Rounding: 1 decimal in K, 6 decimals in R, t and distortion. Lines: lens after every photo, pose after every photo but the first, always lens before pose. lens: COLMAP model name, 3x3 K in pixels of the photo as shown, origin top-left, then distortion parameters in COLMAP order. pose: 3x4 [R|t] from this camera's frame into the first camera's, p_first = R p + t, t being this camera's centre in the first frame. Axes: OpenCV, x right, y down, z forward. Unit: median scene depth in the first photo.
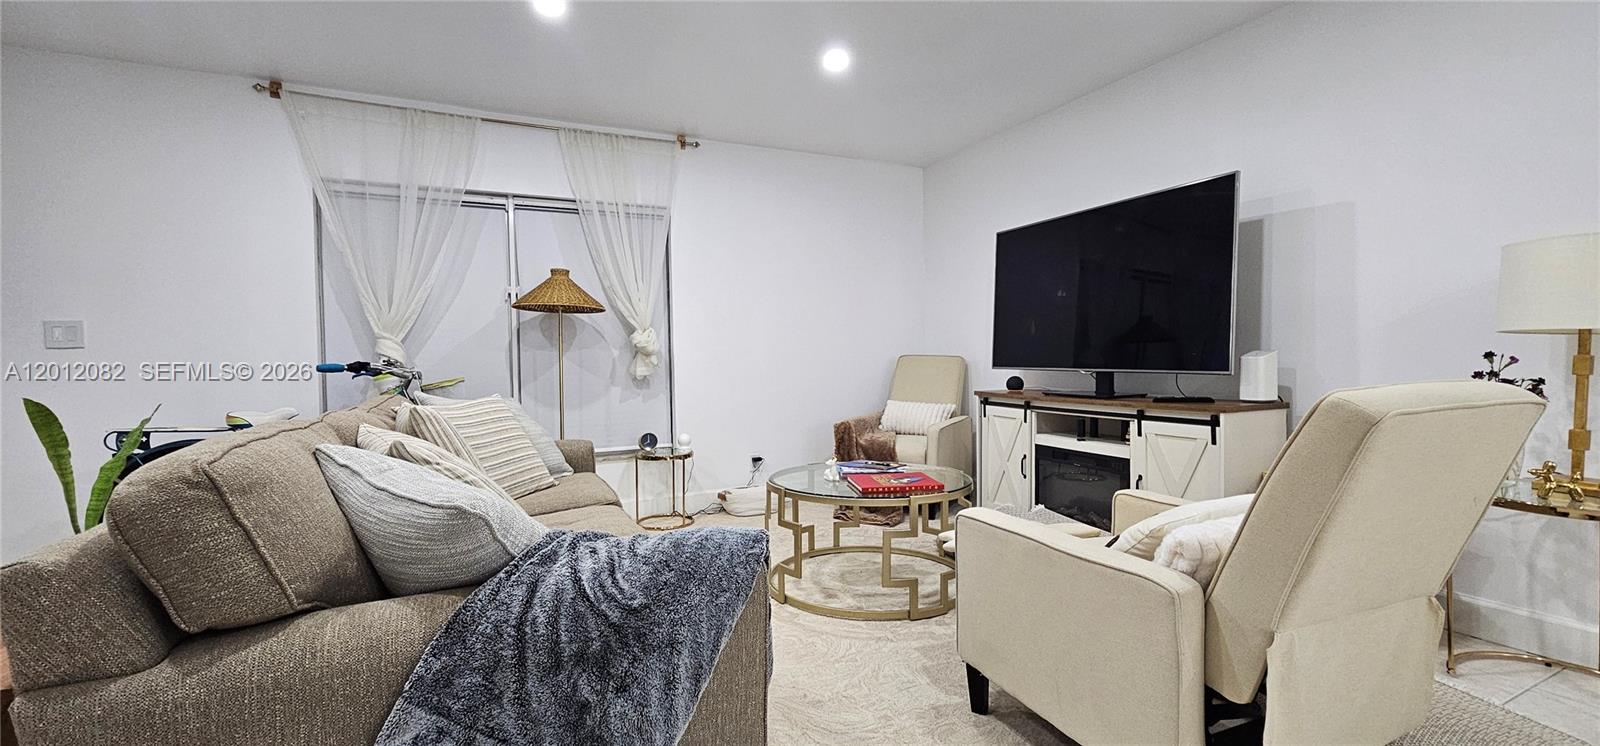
lens RADIAL K [[653.3, 0, 807.5], [0, 653.3, 374.0], [0, 0, 1]] dist [-0.001575, 0.000338]
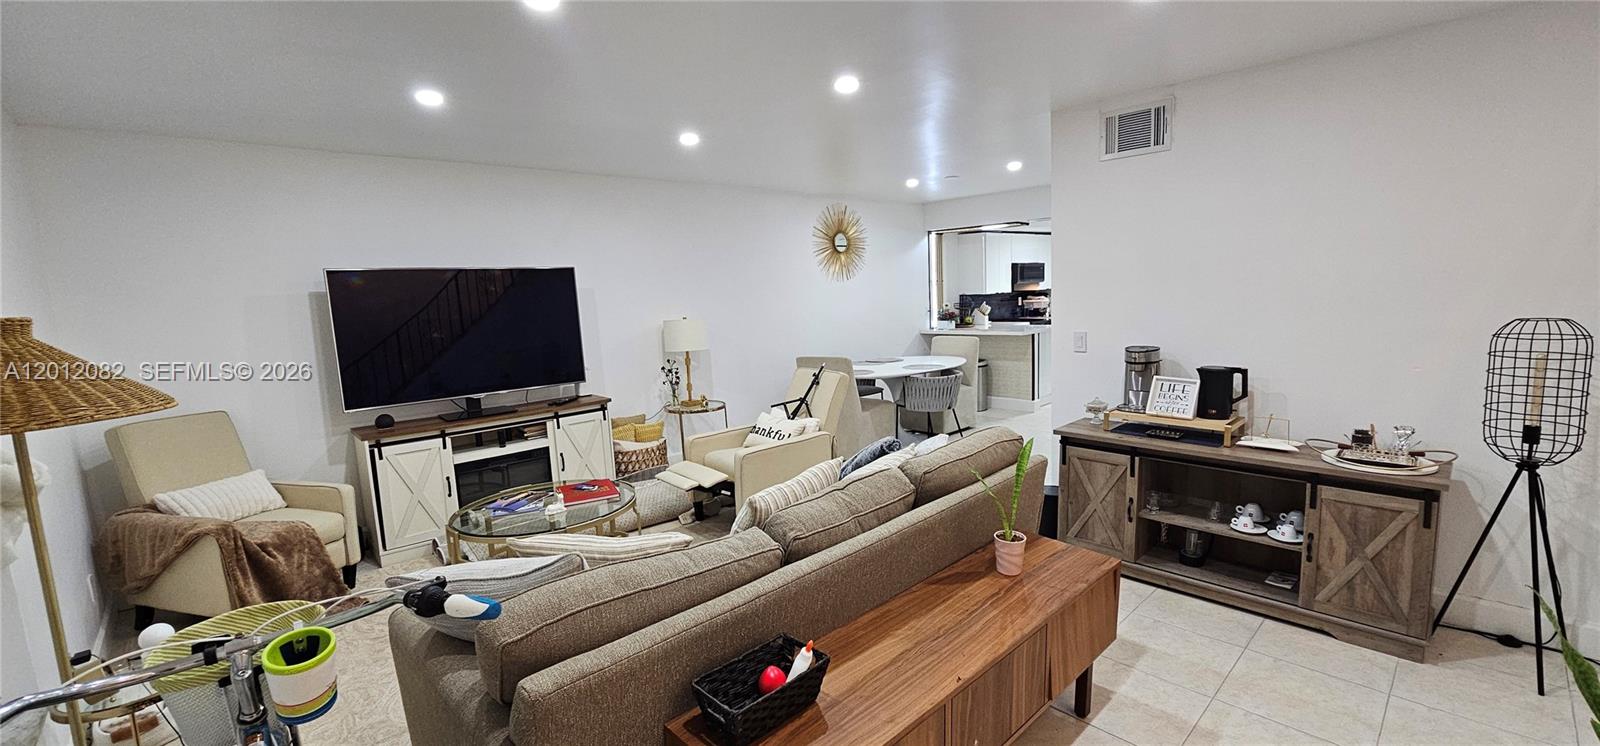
lens RADIAL K [[653.3, 0, 807.5], [0, 653.3, 374.0], [0, 0, 1]] dist [-0.001575, 0.000338]
pose [[-0.314429, -0.101054, 0.943887, -0.867787], [0.068954, 0.989260, 0.128882, -0.147932], [-0.946773, 0.105609, -0.304084, 0.680918]]
